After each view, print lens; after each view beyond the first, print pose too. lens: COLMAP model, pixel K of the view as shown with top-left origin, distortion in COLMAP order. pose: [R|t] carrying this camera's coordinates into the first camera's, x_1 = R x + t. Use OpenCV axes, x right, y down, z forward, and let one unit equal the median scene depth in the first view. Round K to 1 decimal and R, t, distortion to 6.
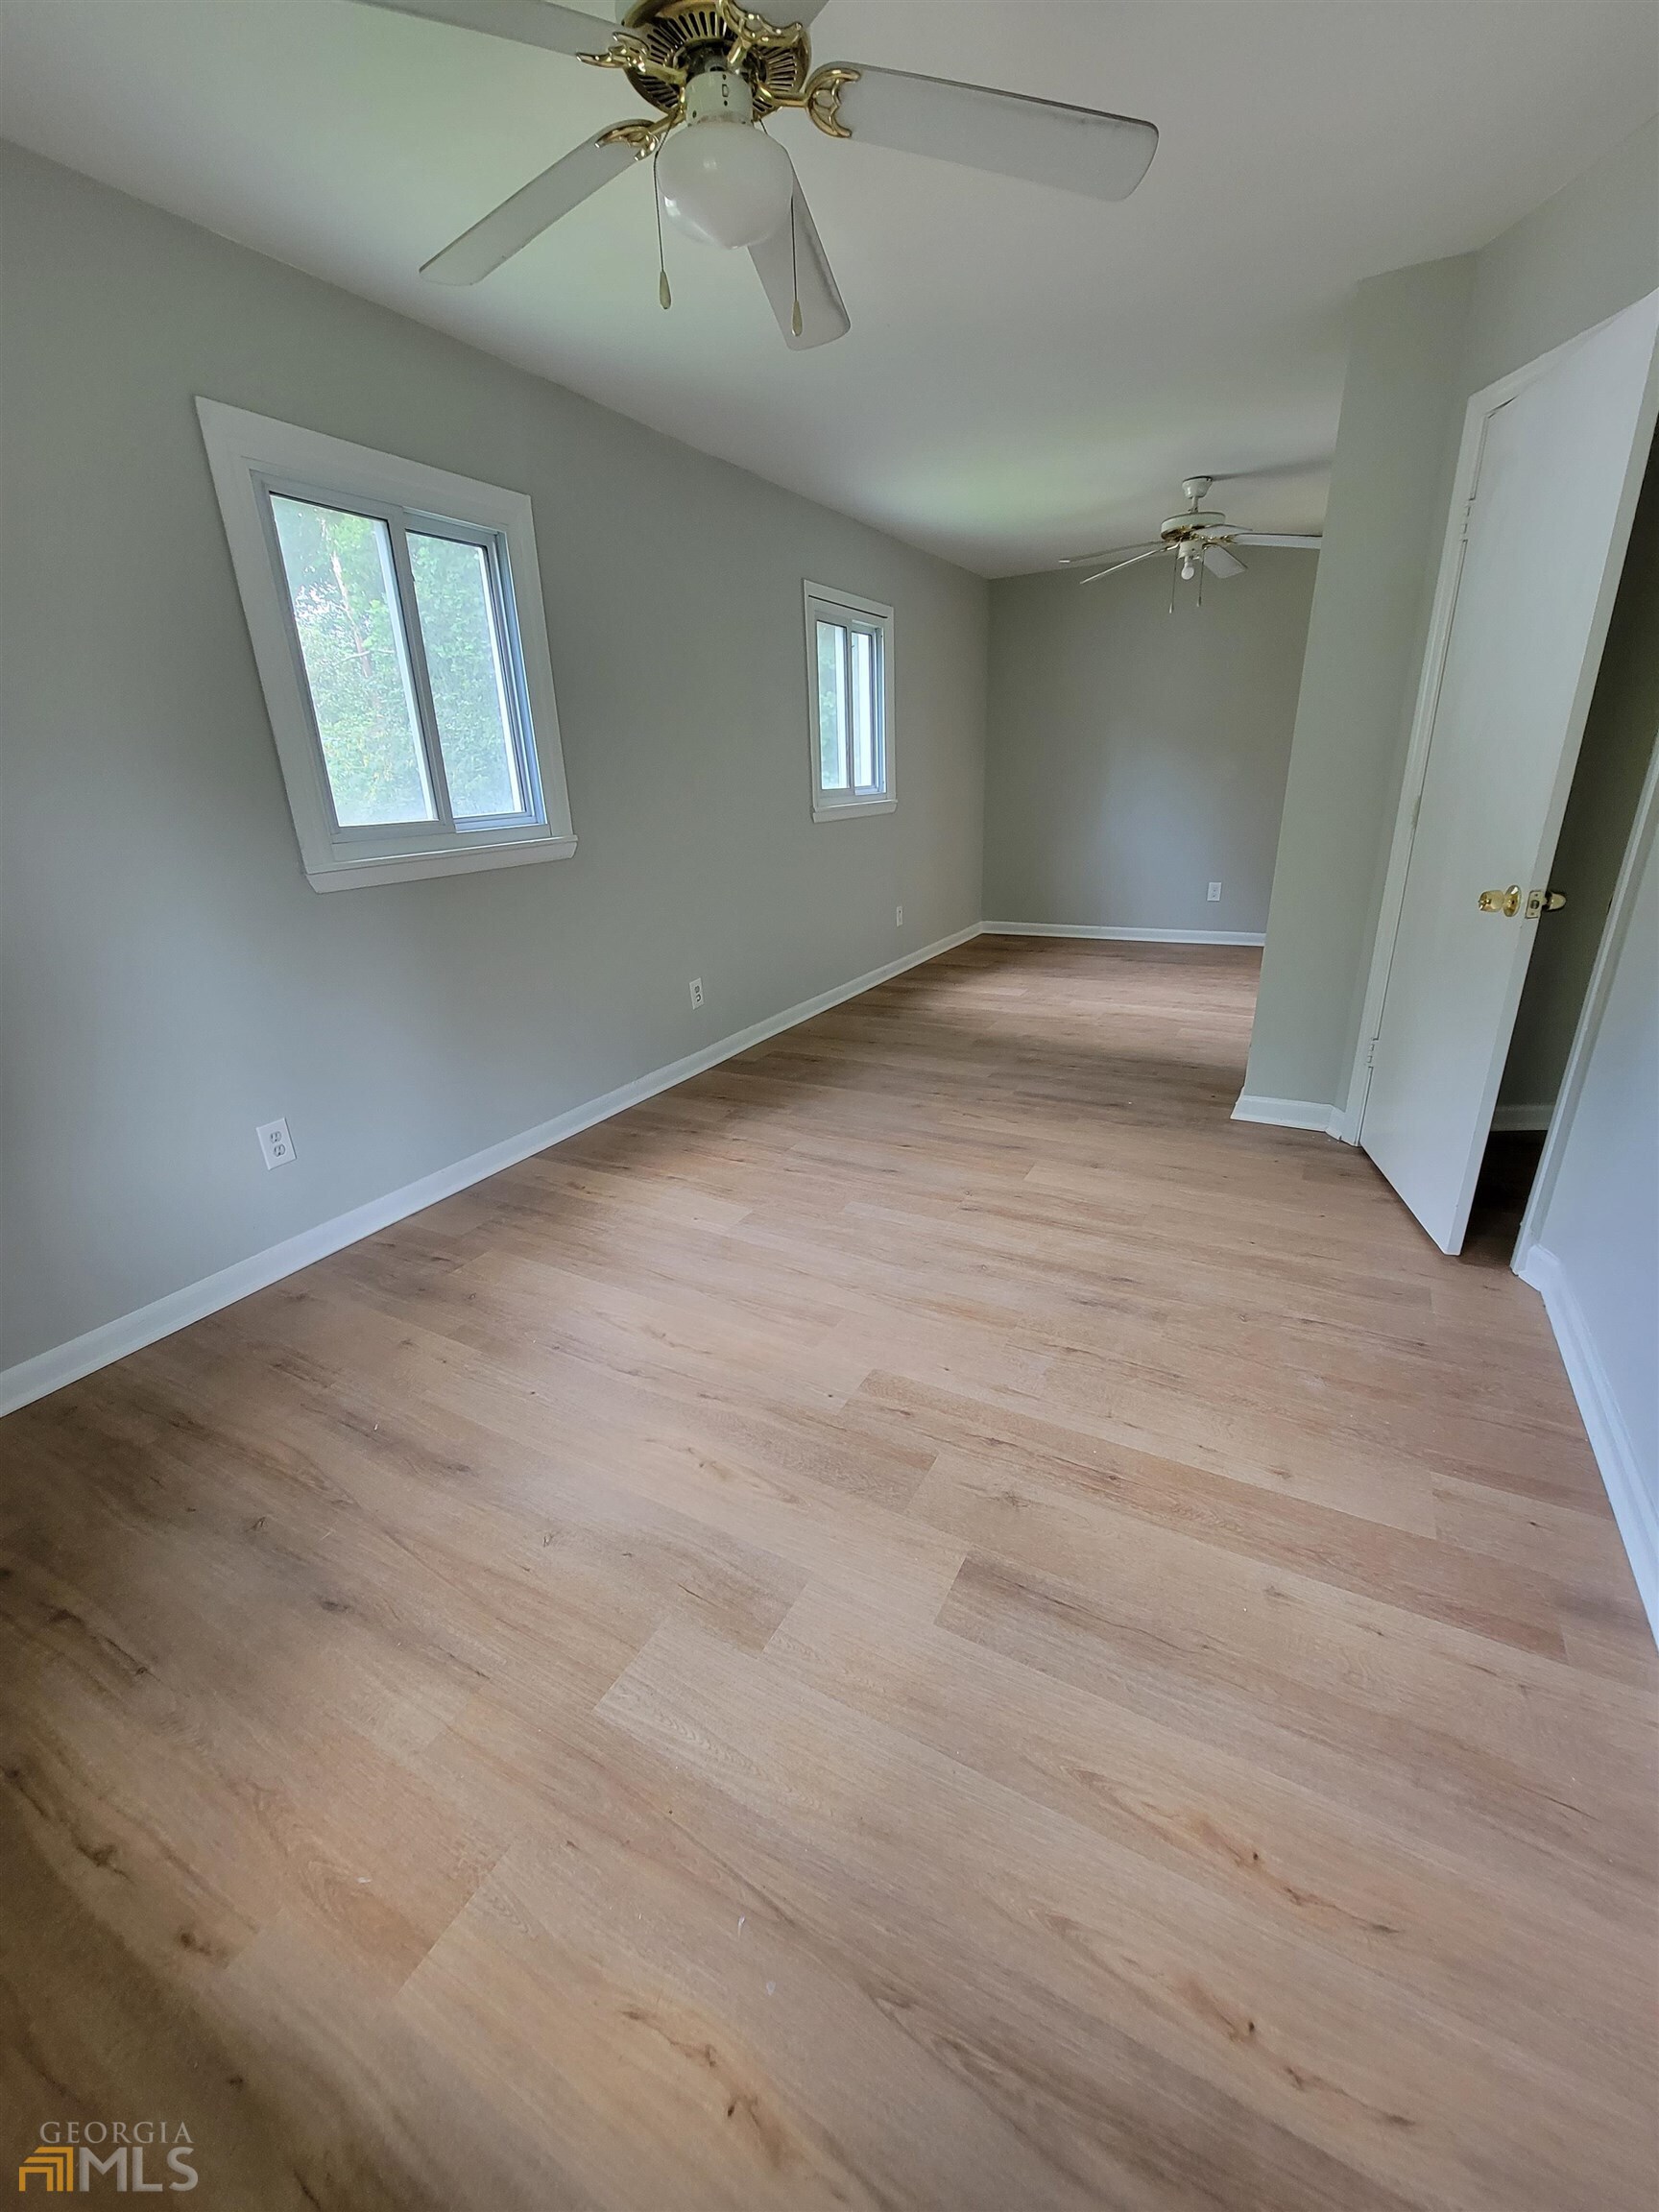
lens RADIAL K [[904.7, 0, 823.3], [0, 904.7, 1107.9], [0, 0, 1]] dist [-0.003065, -0.000130]
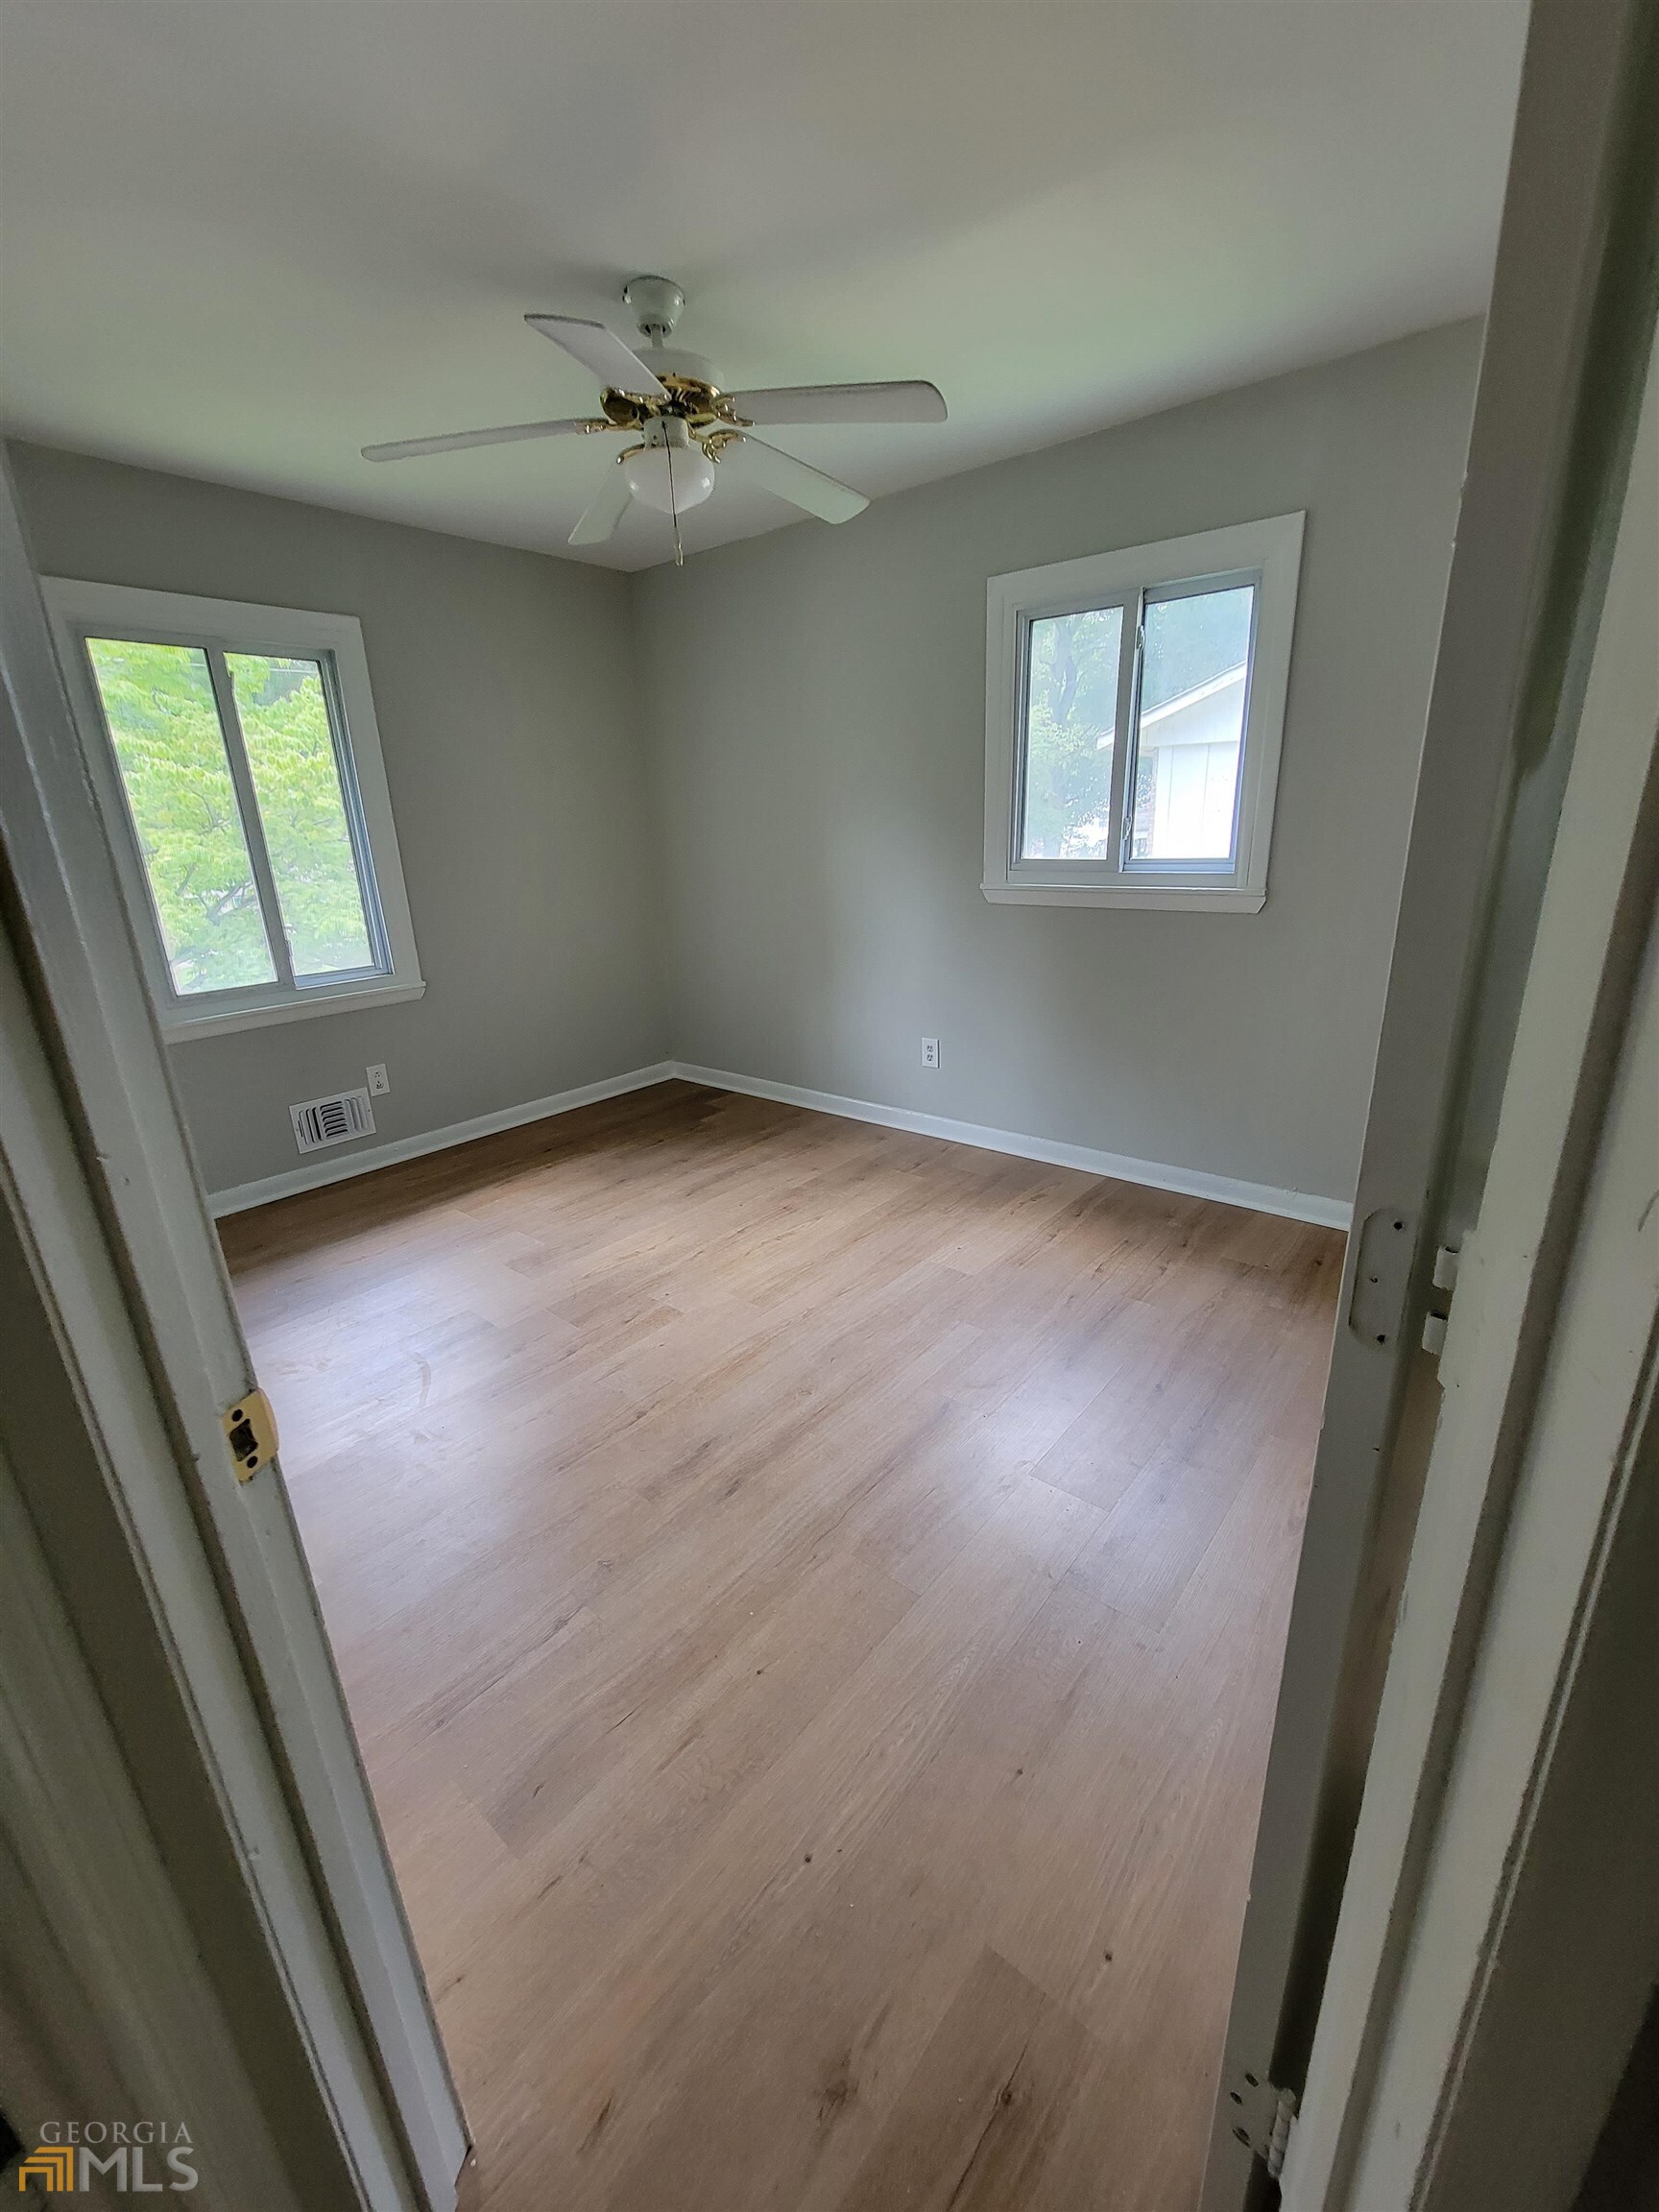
lens RADIAL K [[904.7, 0, 823.3], [0, 904.7, 1107.9], [0, 0, 1]] dist [-0.003065, -0.000130]
pose [[-0.191736, 0.341848, -0.919987, 0.942896], [-0.303848, 0.870650, 0.386841, -0.446382], [0.933227, 0.353708, -0.063065, 1.001380]]
